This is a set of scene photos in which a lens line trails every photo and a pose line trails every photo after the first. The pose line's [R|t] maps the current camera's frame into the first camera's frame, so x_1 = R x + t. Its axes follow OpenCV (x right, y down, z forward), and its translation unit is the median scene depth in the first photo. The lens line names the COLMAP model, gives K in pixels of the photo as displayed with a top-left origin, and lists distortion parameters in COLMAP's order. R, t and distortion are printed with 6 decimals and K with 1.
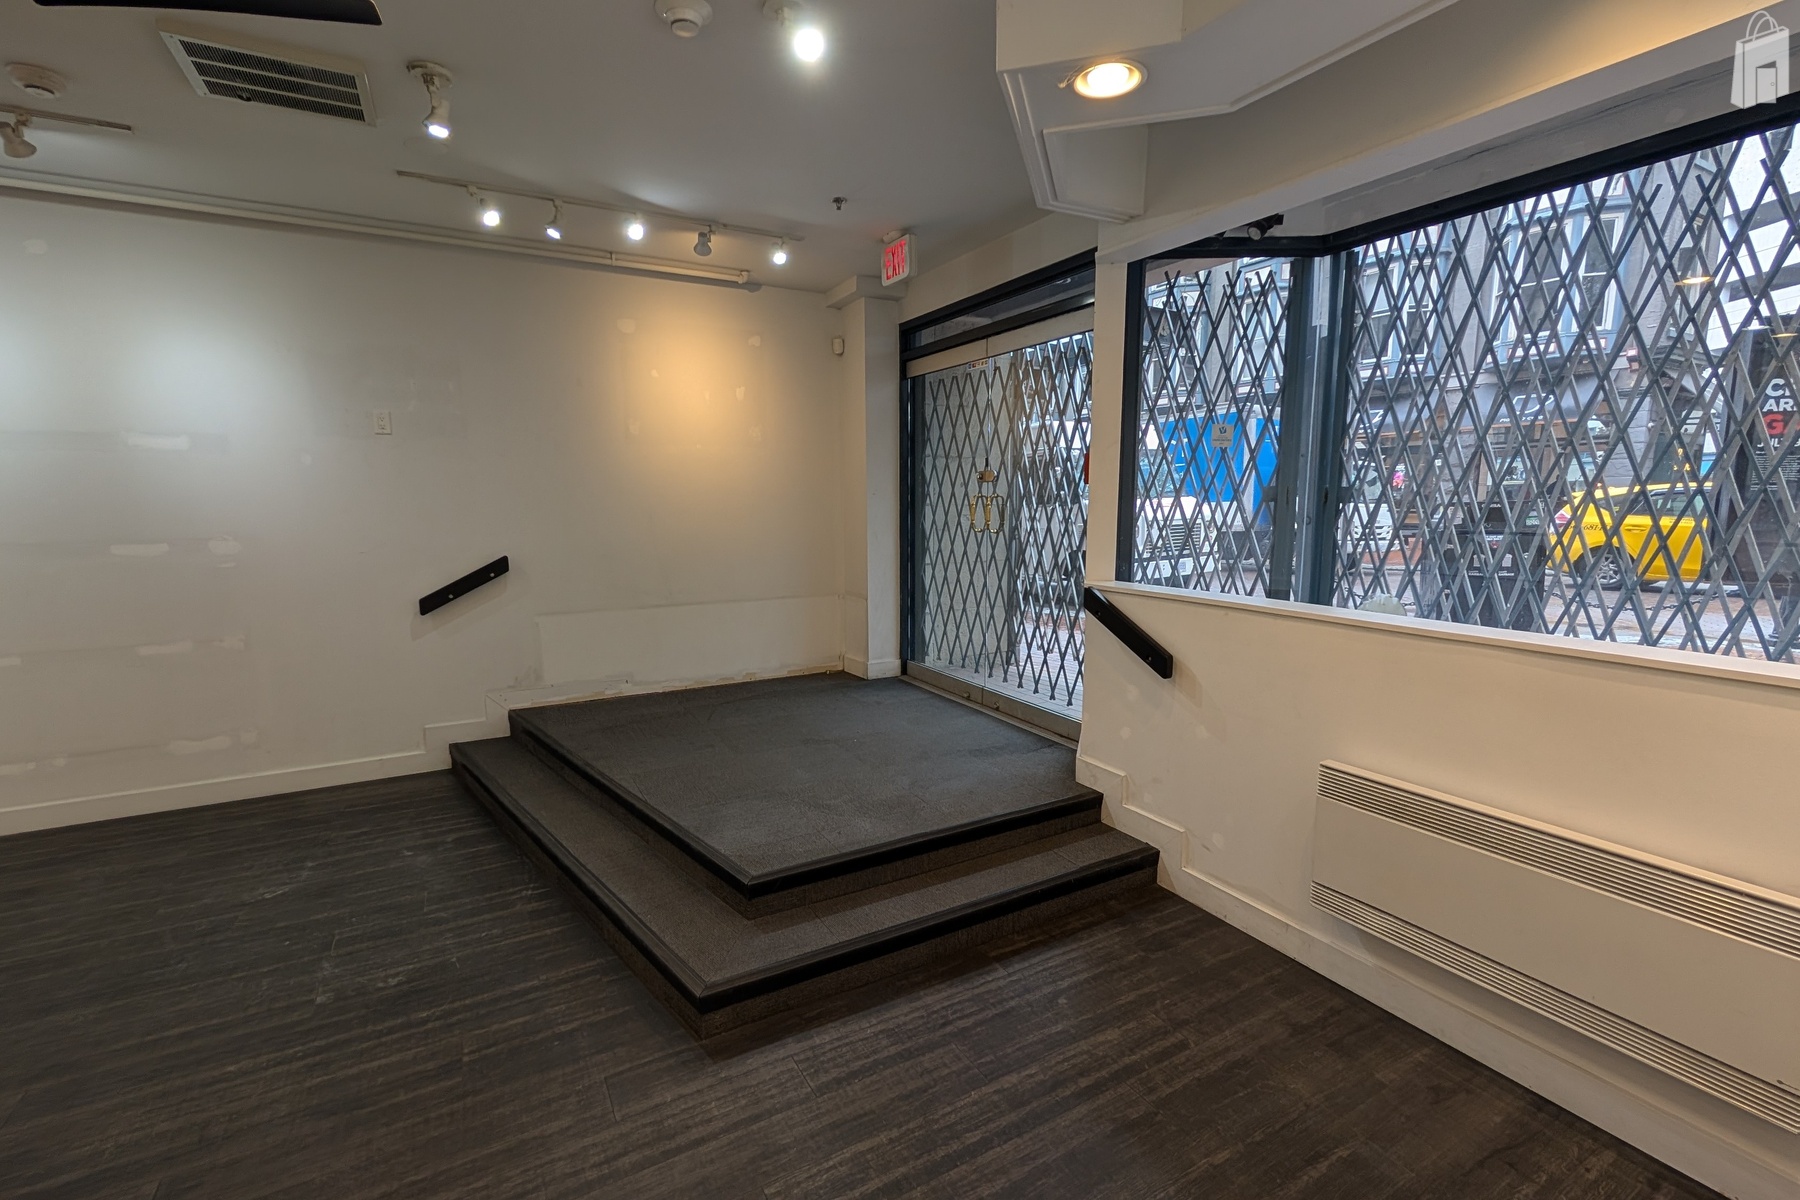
lens RADIAL K [[783.5, 0, 901.9], [0, 783.5, 609.9], [0, 0, 1]] dist [0.000300, -0.000256]
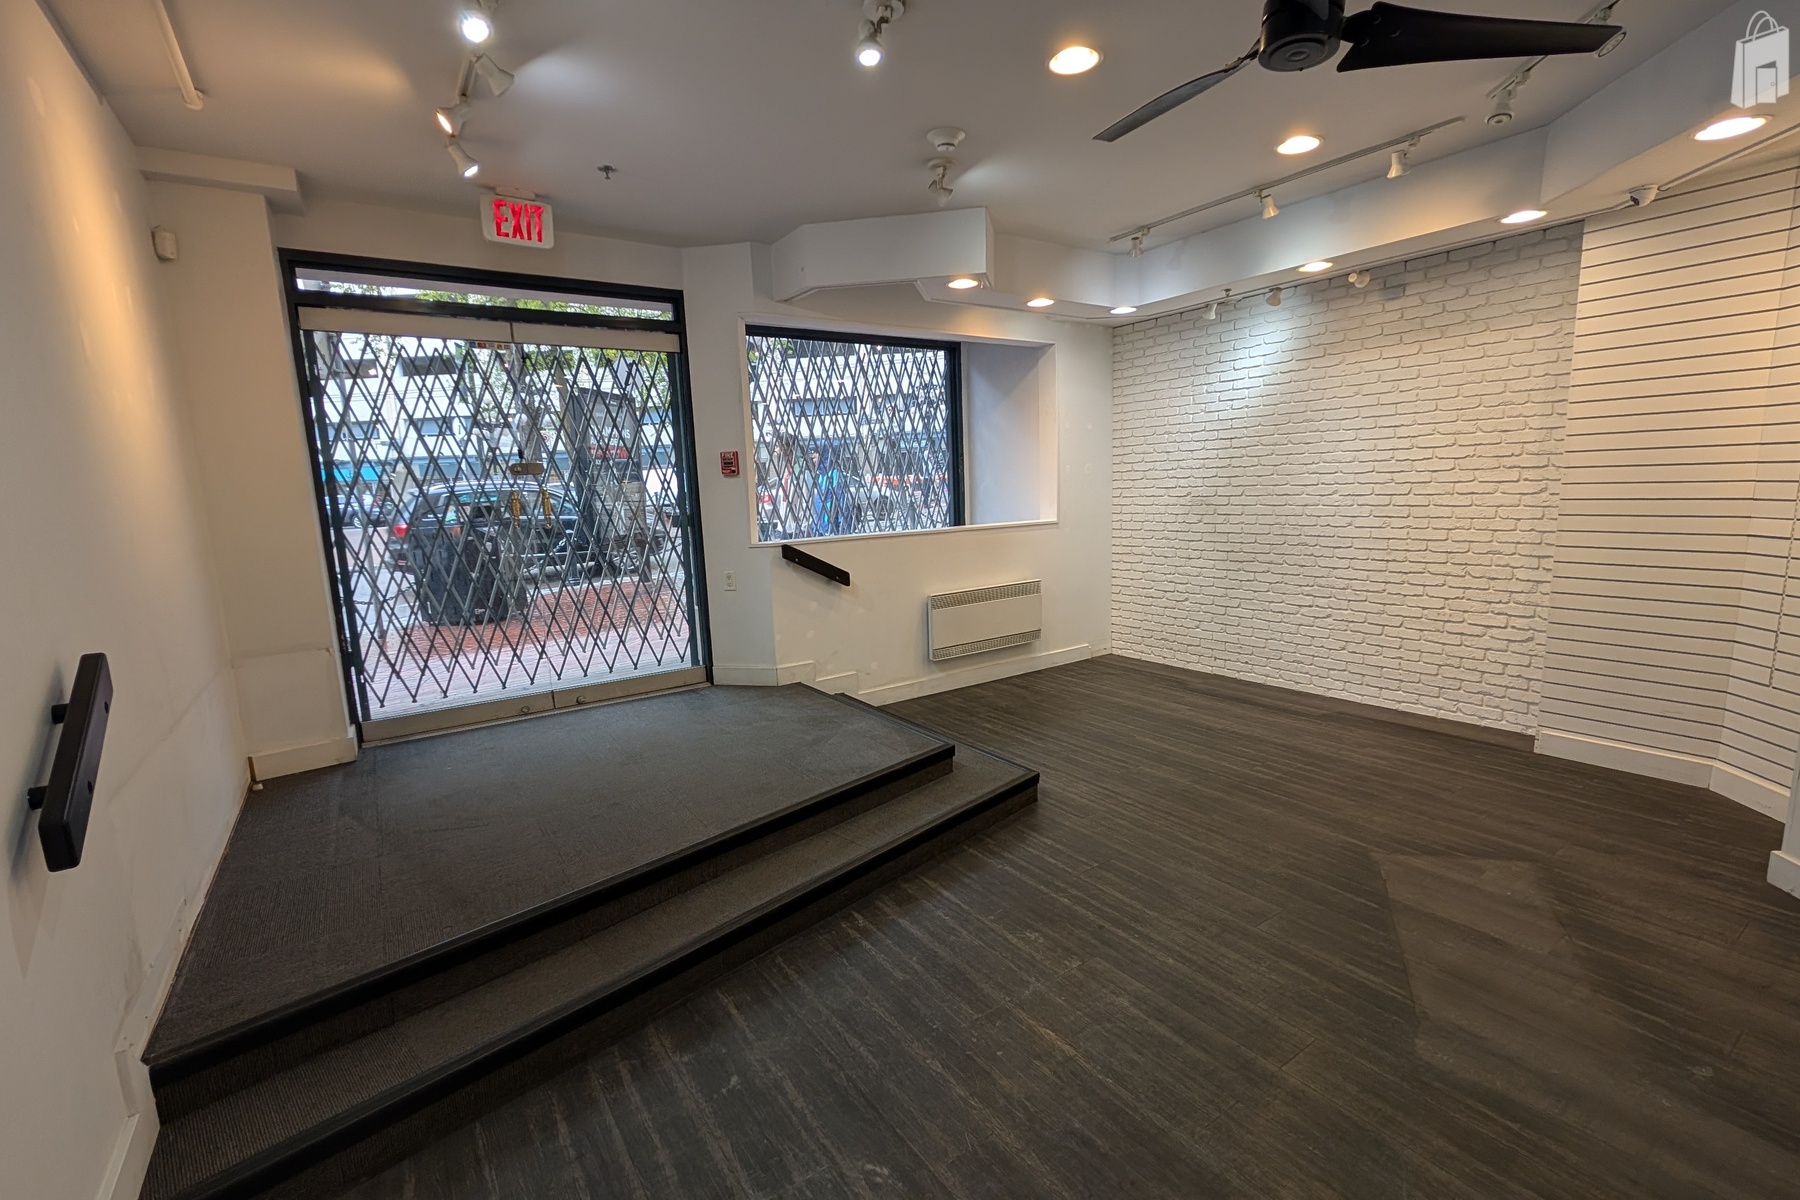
lens RADIAL K [[783.5, 0, 901.9], [0, 783.5, 609.9], [0, 0, 1]] dist [0.000300, -0.000256]
pose [[-0.085602, -0.152614, 0.984572, -1.157751], [0.179071, 0.969750, 0.165886, -0.106383], [-0.980105, 0.190509, -0.055684, 0.835867]]
